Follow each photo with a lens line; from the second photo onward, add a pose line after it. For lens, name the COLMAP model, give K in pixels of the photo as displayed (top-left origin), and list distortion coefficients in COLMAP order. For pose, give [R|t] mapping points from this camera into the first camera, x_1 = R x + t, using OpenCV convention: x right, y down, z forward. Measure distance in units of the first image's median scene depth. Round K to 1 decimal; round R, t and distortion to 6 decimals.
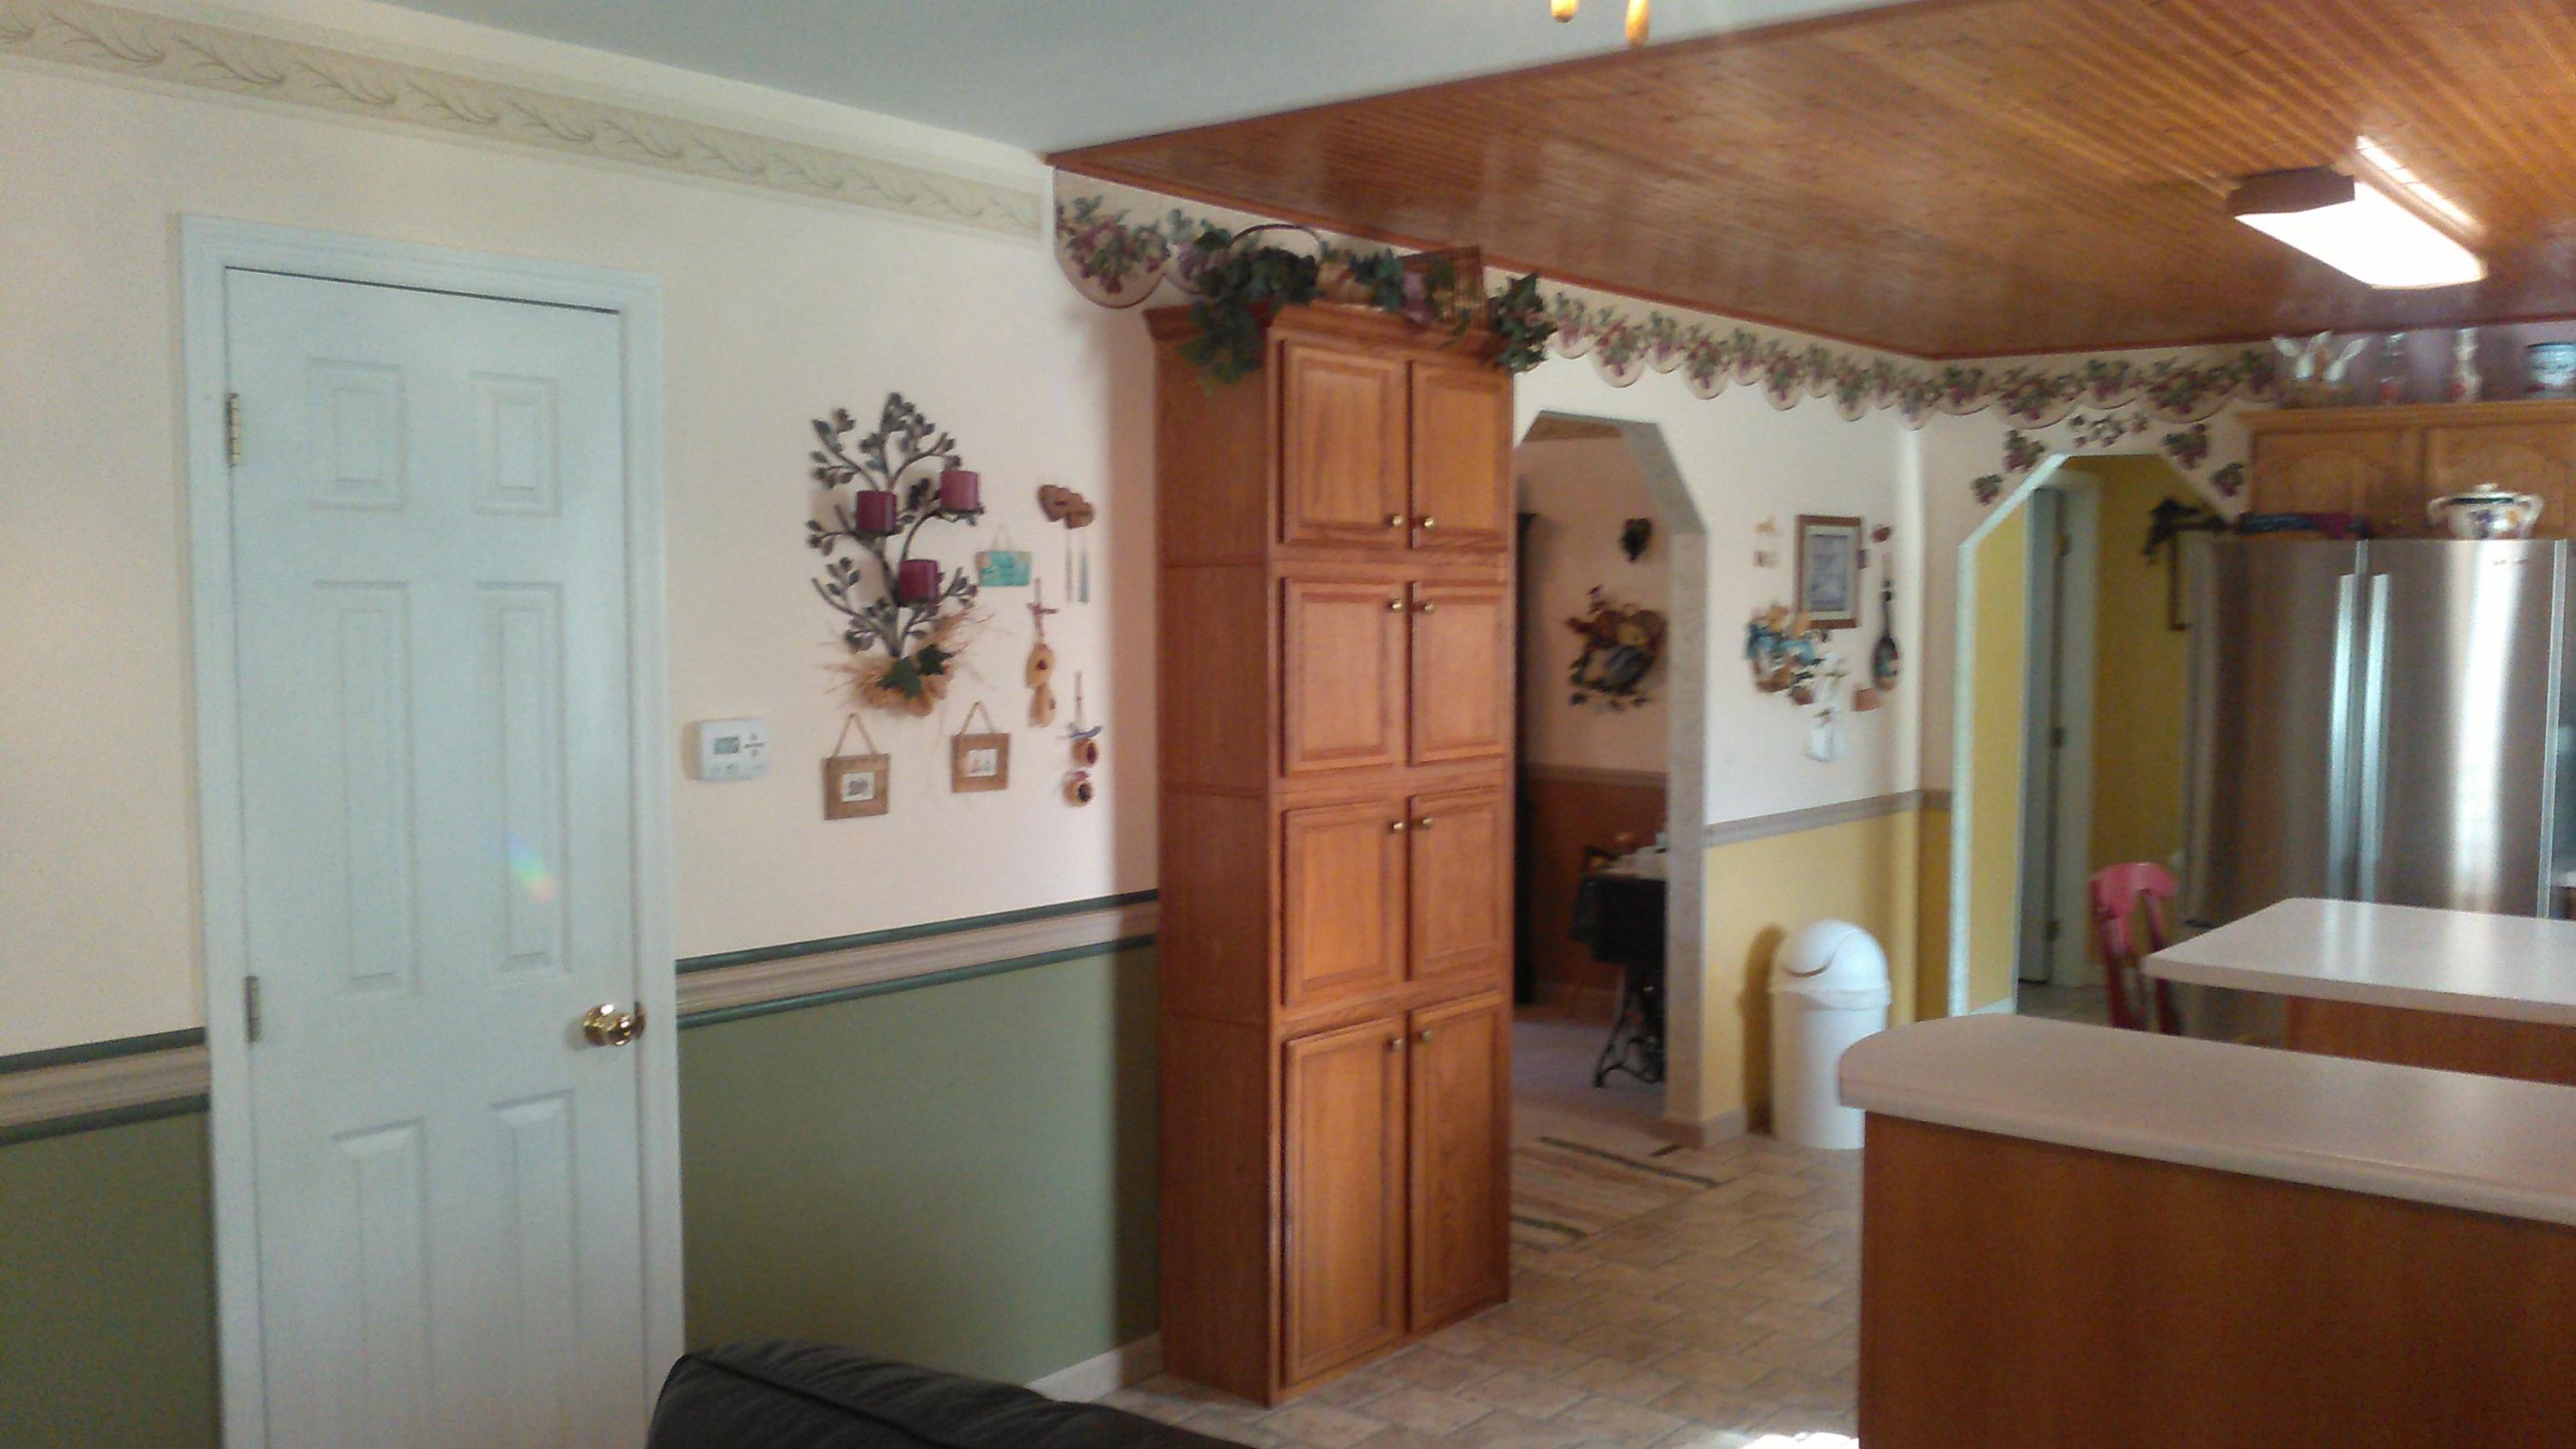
lens RADIAL K [[2135.2, 0, 1288.0], [0, 2135.2, 724.5], [0, 0, 1]] dist [-0.009459, -0.002251]
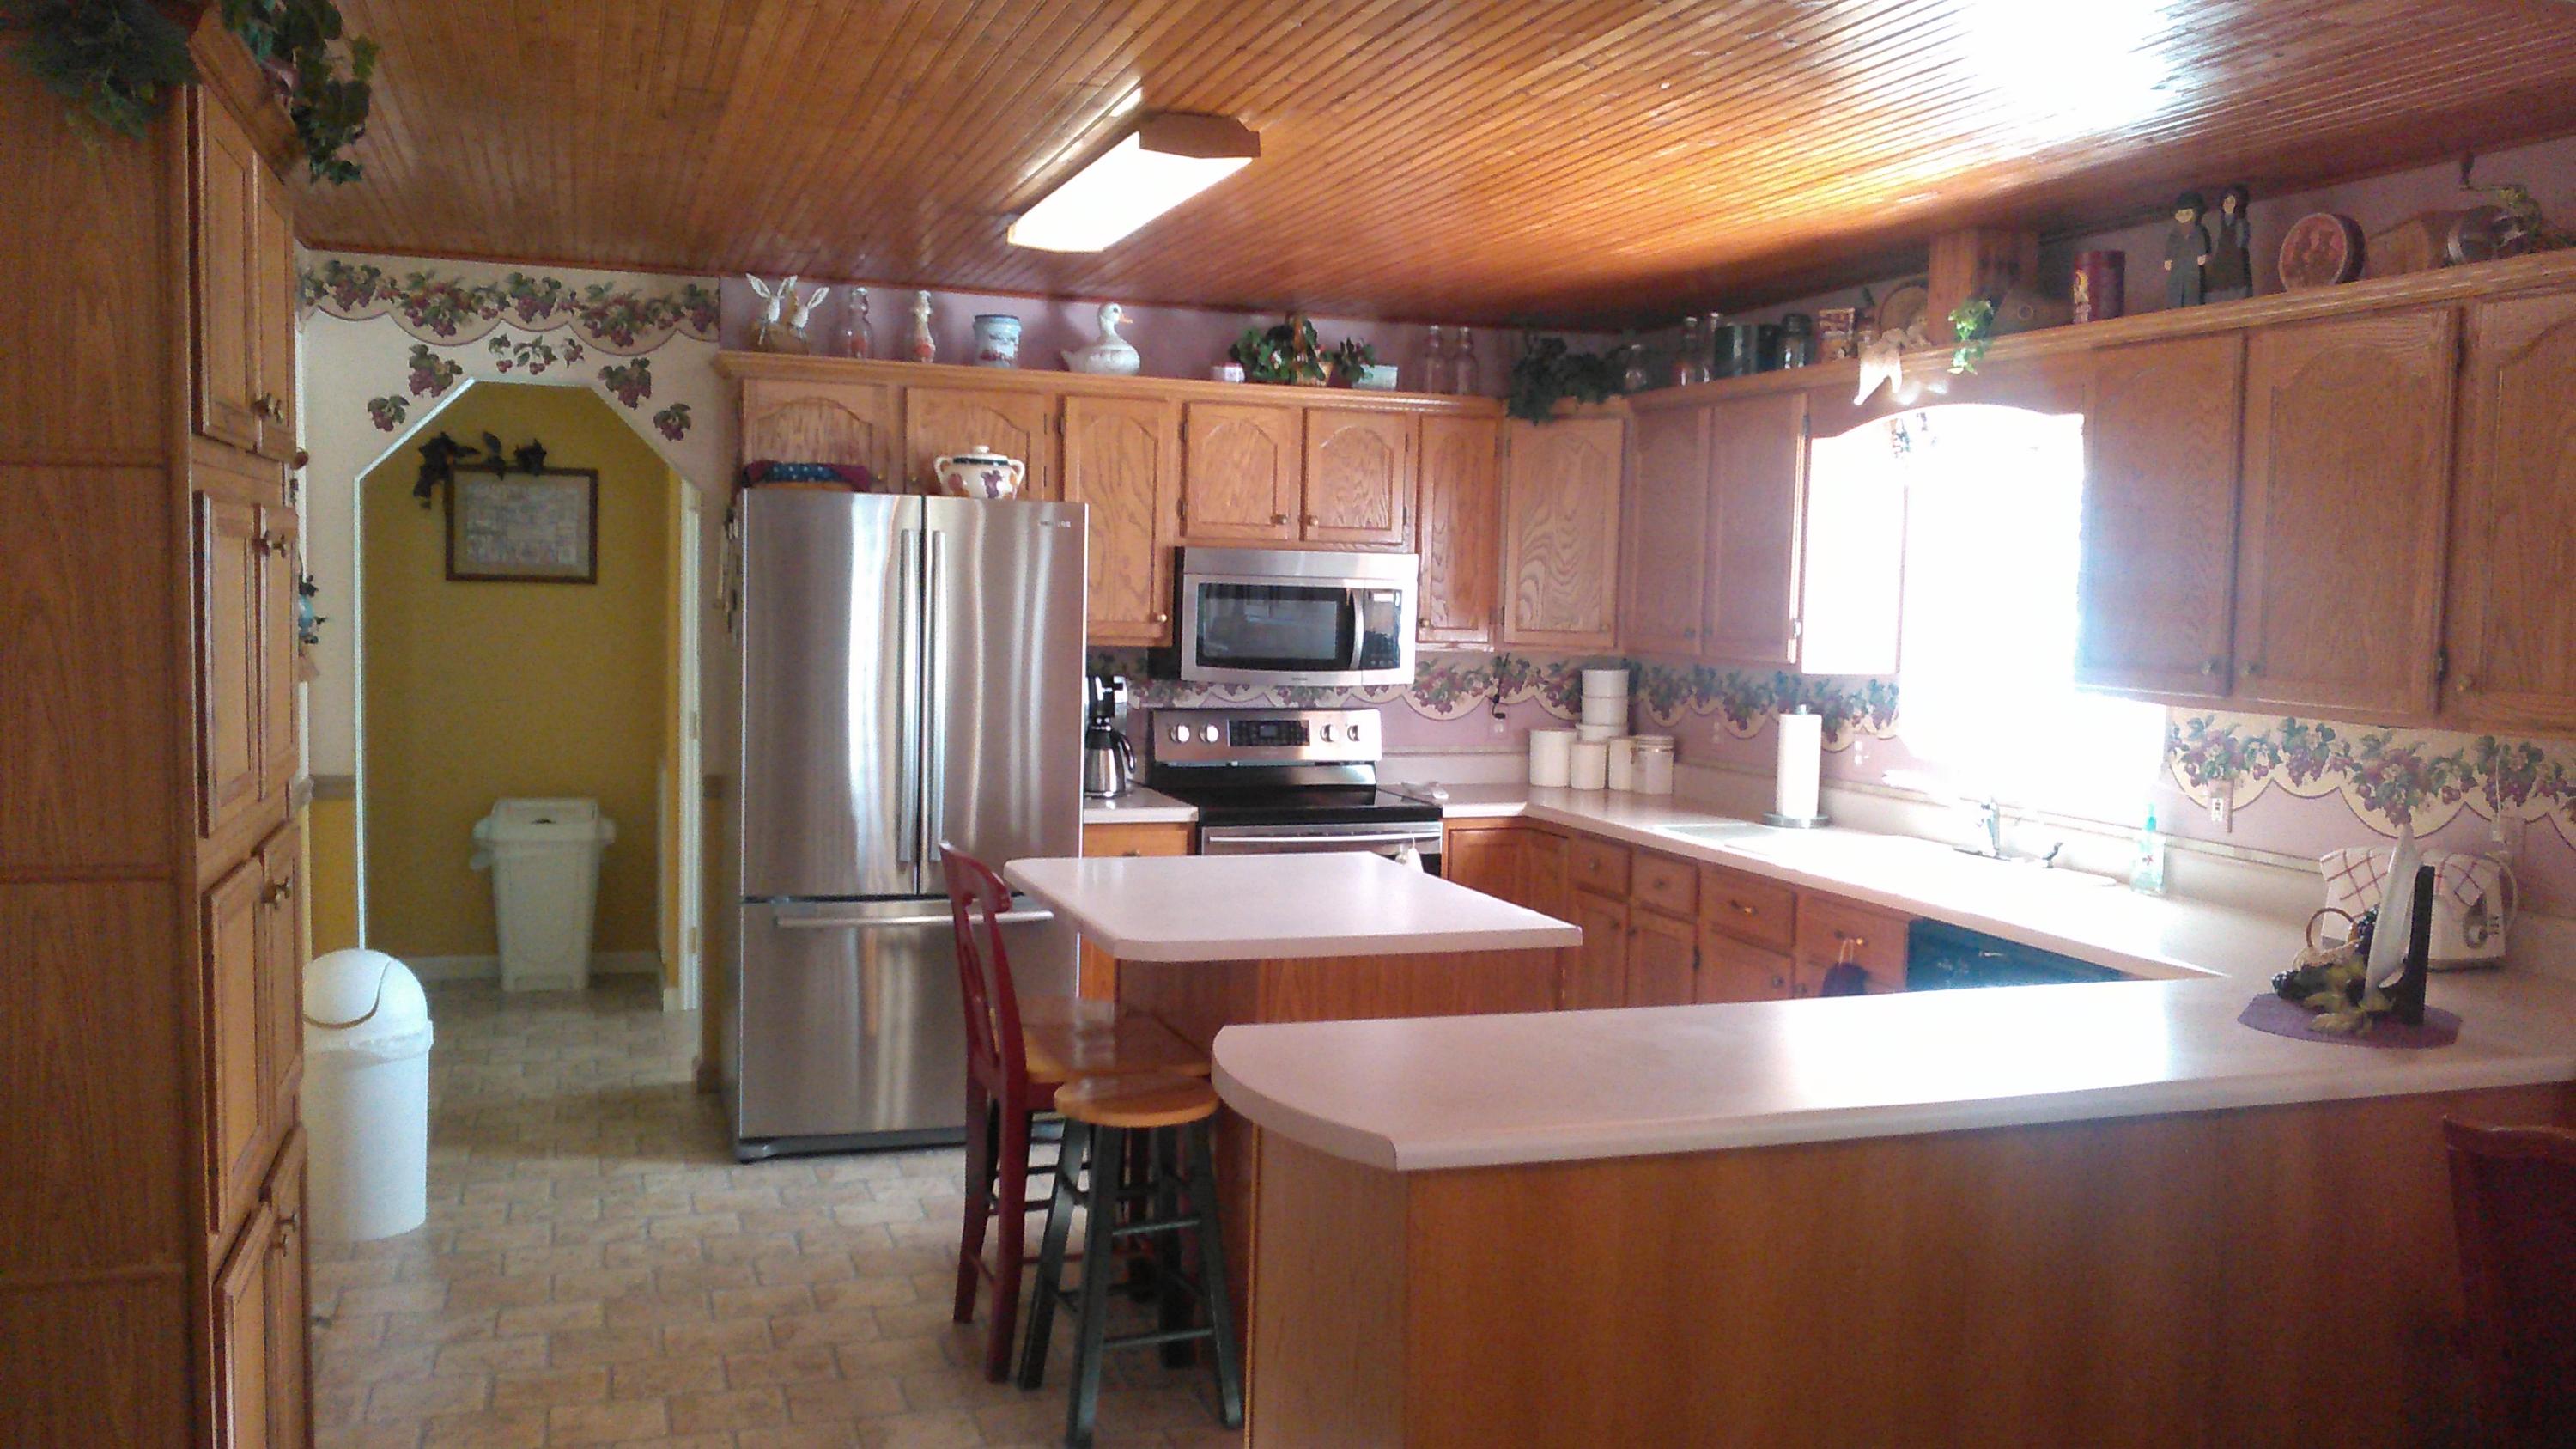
lens RADIAL K [[2135.2, 0, 1288.0], [0, 2135.2, 724.5], [0, 0, 1]] dist [-0.009459, -0.002251]
pose [[0.522249, -0.064137, 0.850378, -0.219562], [0.029473, 0.997930, 0.057166, -0.027150], [-0.852284, -0.004792, 0.523058, 0.274910]]
